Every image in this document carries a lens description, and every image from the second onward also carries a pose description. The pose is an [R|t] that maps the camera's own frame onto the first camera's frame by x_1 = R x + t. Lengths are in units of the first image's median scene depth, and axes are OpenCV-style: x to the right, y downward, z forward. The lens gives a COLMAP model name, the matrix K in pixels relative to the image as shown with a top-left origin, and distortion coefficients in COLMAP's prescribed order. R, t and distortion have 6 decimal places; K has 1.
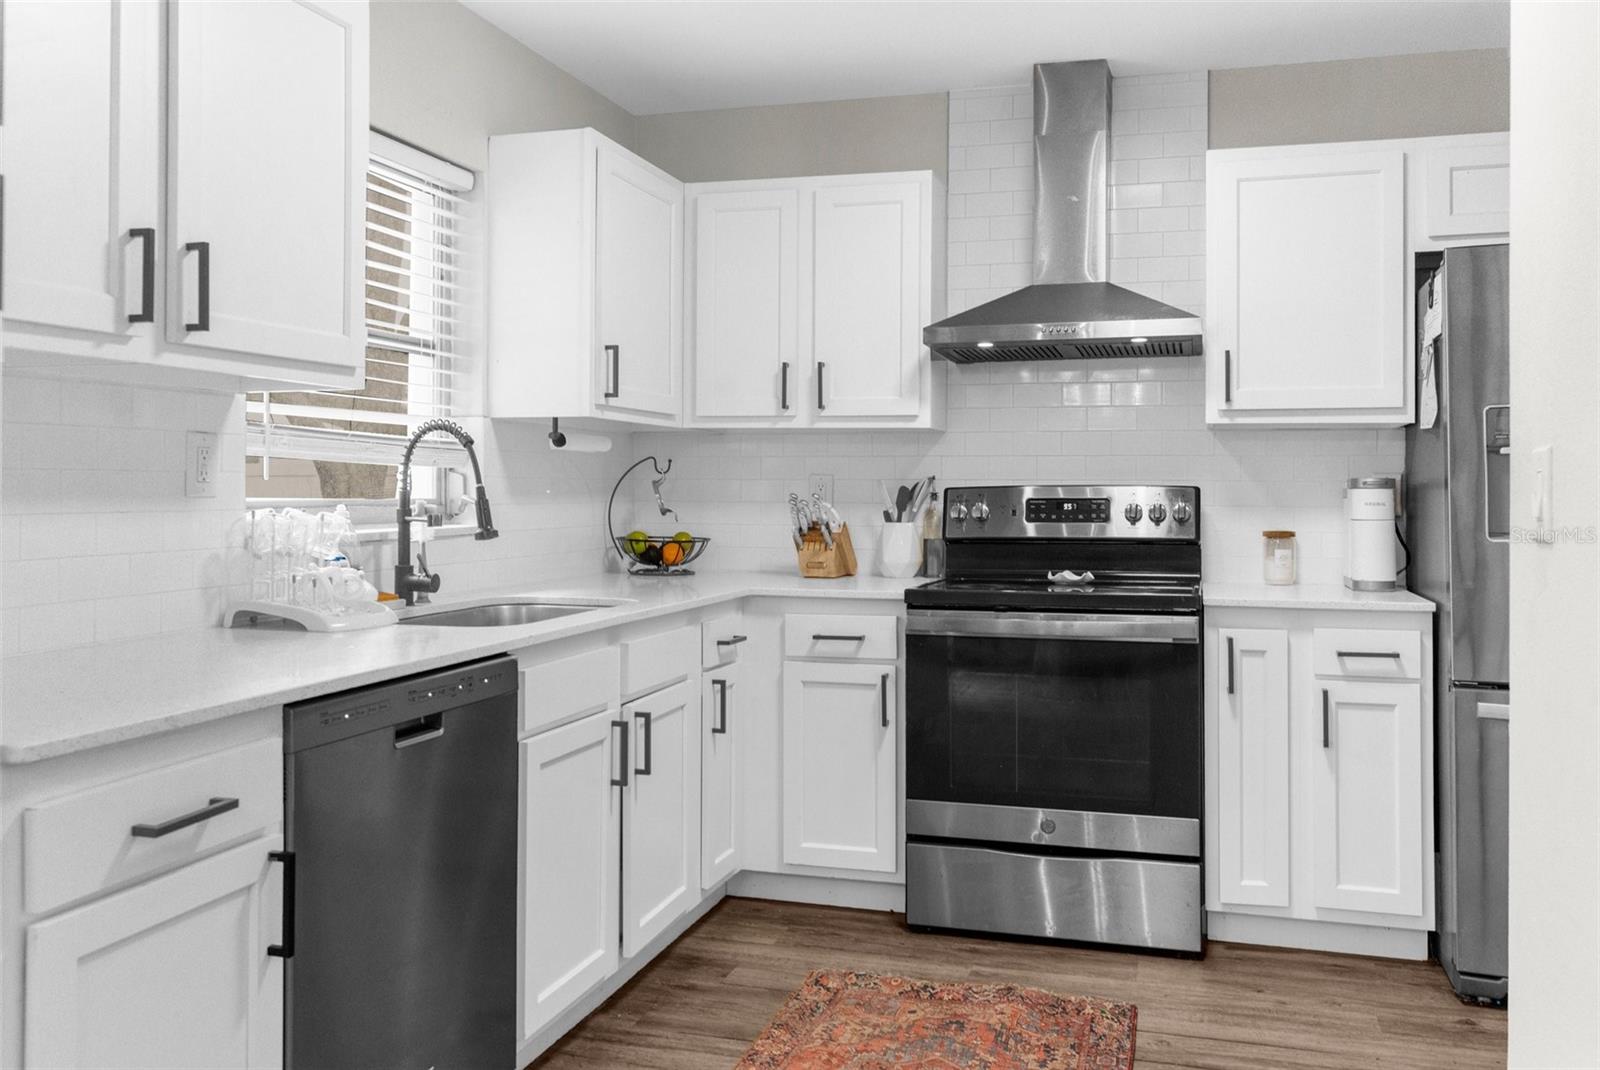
lens RADIAL K [[1317.9, 0, 808.6], [0, 1317.9, 479.8], [0, 0, 1]] dist [0.007539, 0.000377]
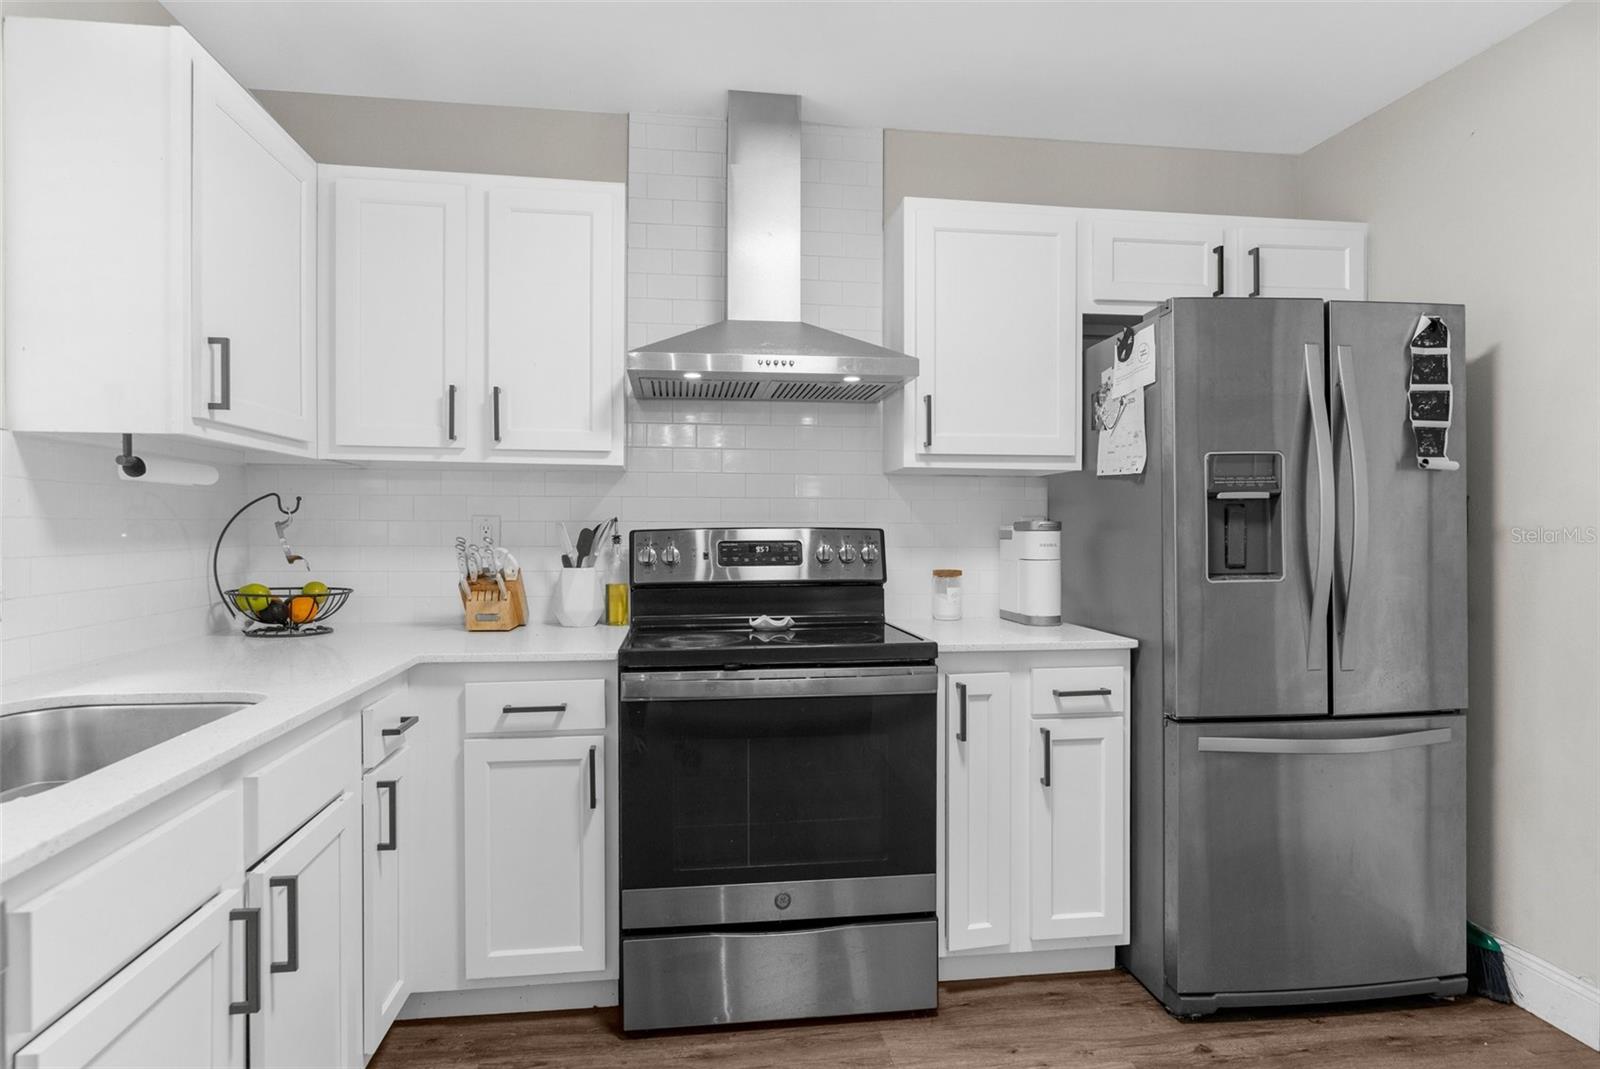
lens RADIAL K [[918.1, 0, 804.1], [0, 918.1, 539.7], [0, 0, 1]] dist [-0.007235, 0.001038]
pose [[0.910650, -0.006466, 0.413128, -0.062044], [-0.002051, 0.999794, 0.020169, -0.000748], [-0.413174, -0.019214, 0.910449, 0.389107]]
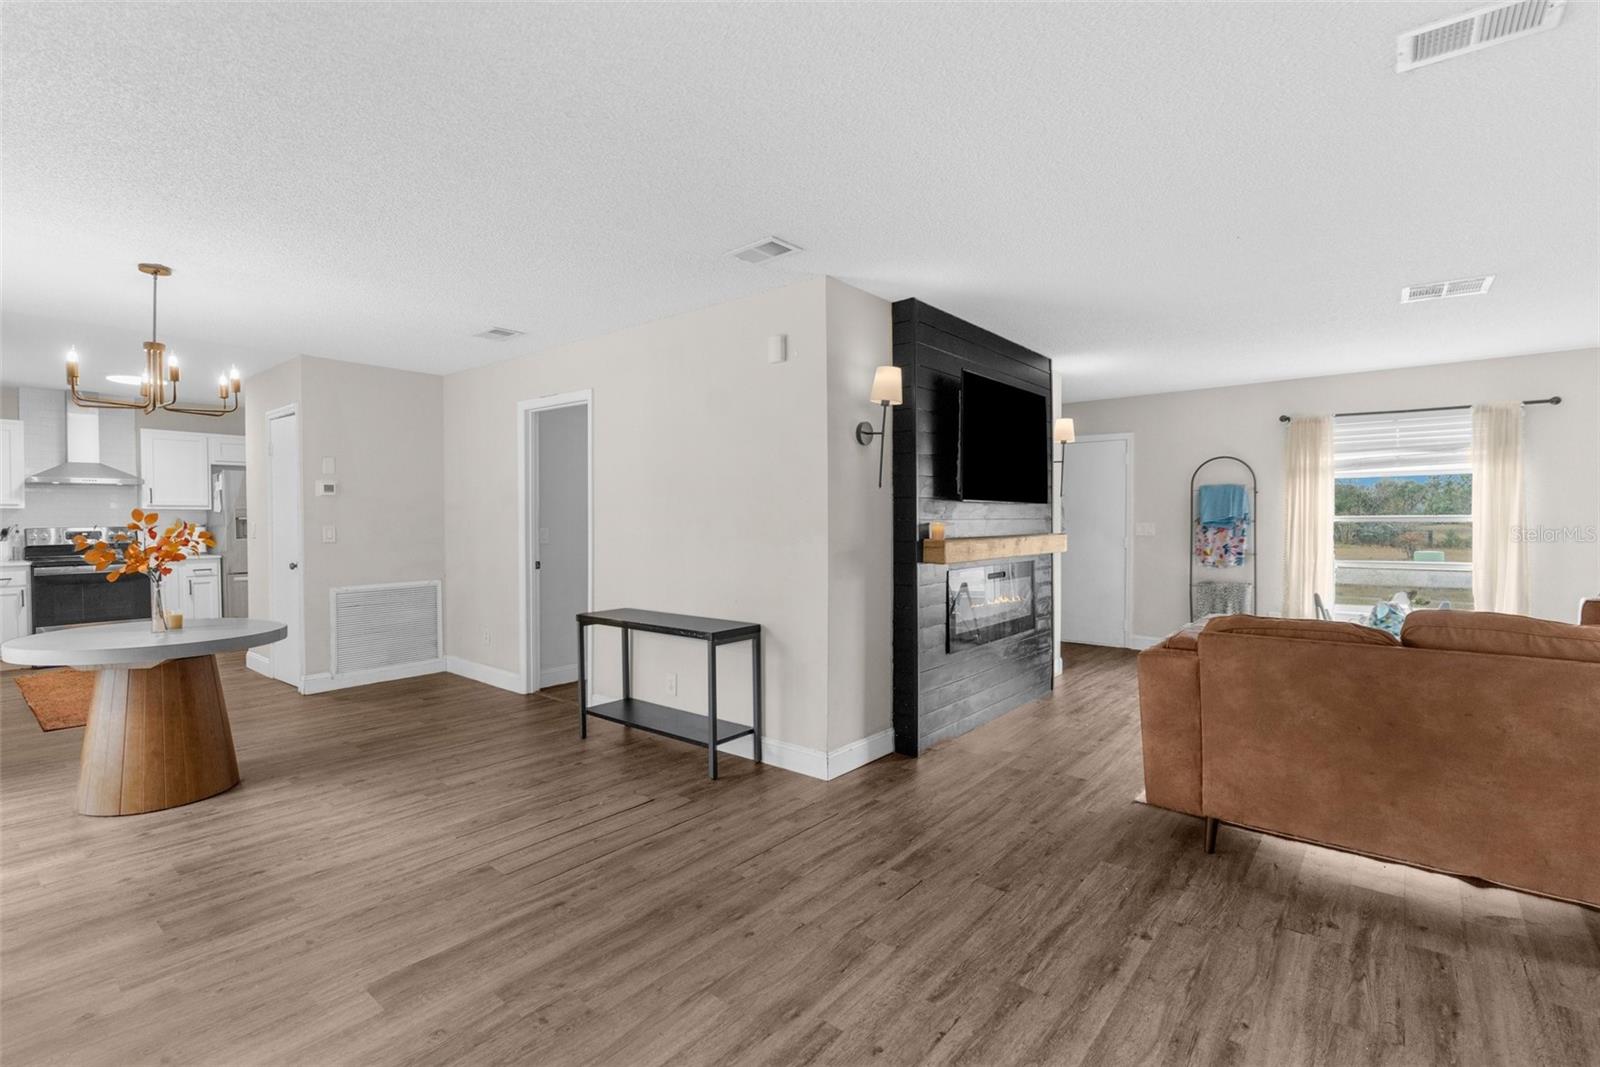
lens RADIAL K [[738.6, 0, 800.0], [0, 738.6, 533.5], [0, 0, 1]] dist [-0.005664, -0.000551]
pose [[0.389799, -0.022916, 0.920615, -0.795275], [-0.007316, 0.999582, 0.027980, -0.045054], [-0.920871, -0.017642, 0.389468, -1.323870]]
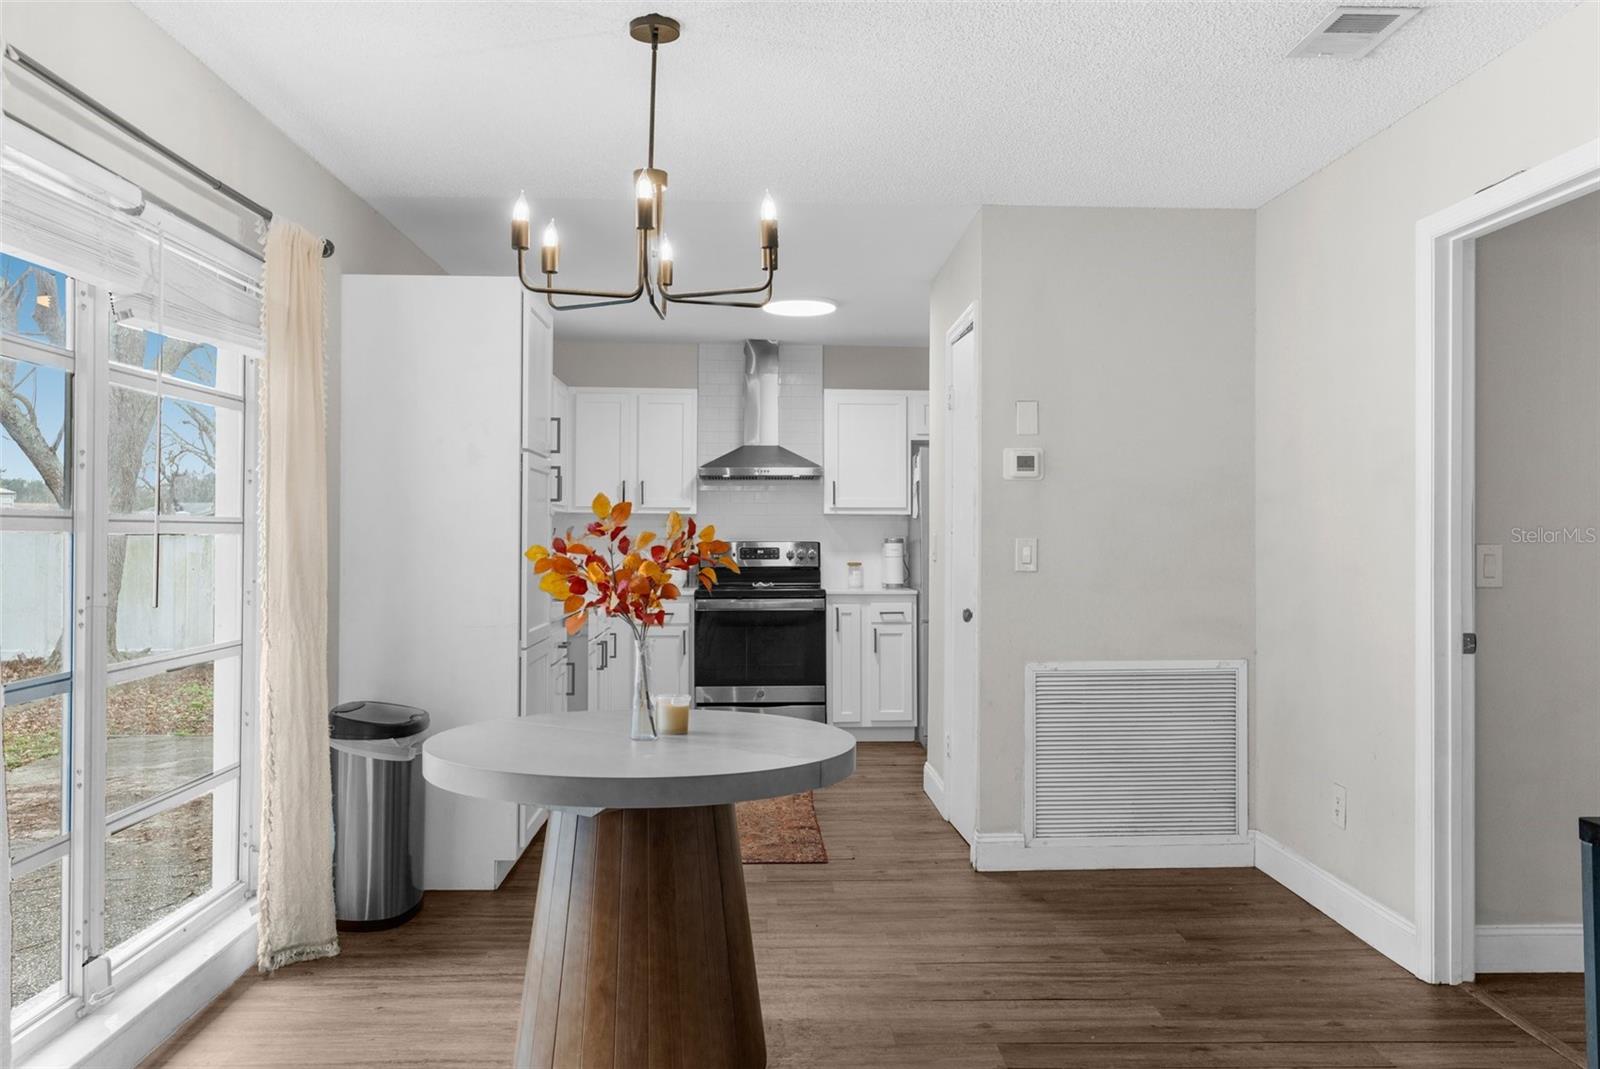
lens RADIAL K [[1287.4, 0, 795.7], [0, 1287.4, 530.9], [0, 0, 1]] dist [0.029772, -0.000997]
pose [[0.949116, -0.001228, 0.314925, -0.422094], [-0.000687, 0.999982, 0.005969, -0.026687], [-0.314927, -0.005881, 0.949098, -1.028139]]
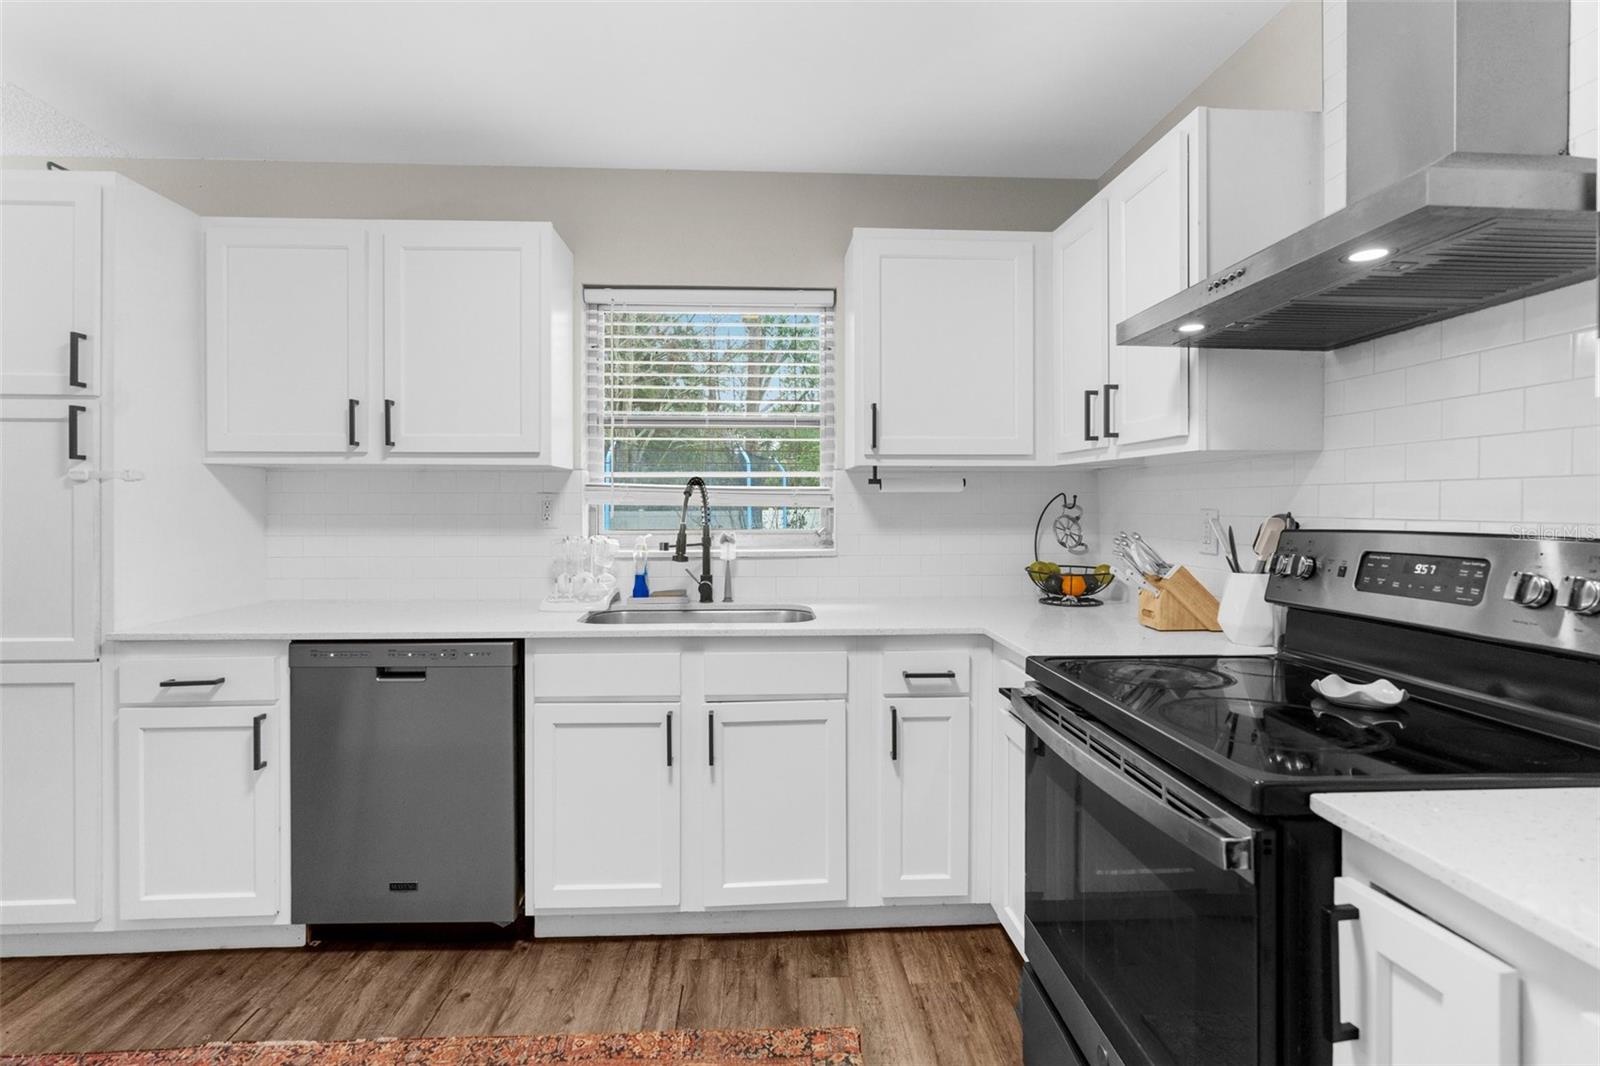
lens RADIAL K [[738.8, 0, 795.9], [0, 738.8, 505.9], [0, 0, 1]] dist [-0.012767, -0.000061]
pose [[0.331965, -0.002667, -0.943288, 0.439767], [0.008903, 0.999960, 0.000306, -0.010509], [0.943250, -0.008500, 0.331975, 0.688512]]
